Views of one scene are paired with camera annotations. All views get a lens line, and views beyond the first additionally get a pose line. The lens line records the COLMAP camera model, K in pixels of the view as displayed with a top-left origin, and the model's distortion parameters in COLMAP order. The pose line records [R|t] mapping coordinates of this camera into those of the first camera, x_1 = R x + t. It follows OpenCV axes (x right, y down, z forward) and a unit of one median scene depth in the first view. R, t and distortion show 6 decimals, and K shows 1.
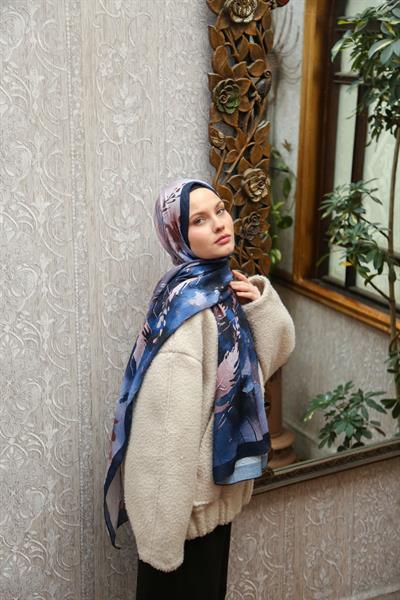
lens RADIAL K [[979.1, 0, 206.5], [0, 979.1, 304.2], [0, 0, 1]] dist [0.243337, 0.000000]
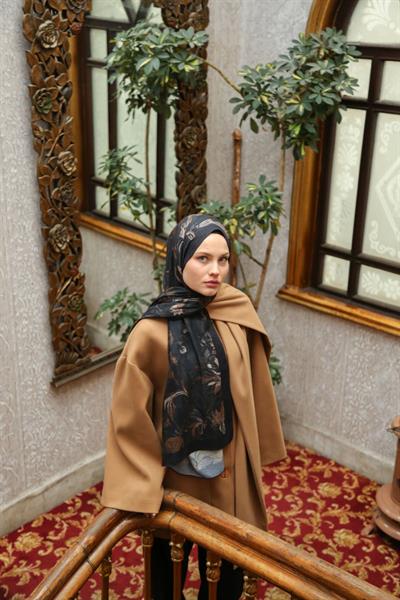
lens RADIAL K [[766.0, 0, 200.8], [0, 766.0, 299.5], [0, 0, 1]] dist [0.132157, 0.000000]
pose [[0.948808, -0.104854, 0.297943, -0.119025], [0.067437, 0.988789, 0.133223, -0.063777], [-0.308571, -0.106311, 0.945242, -0.120355]]
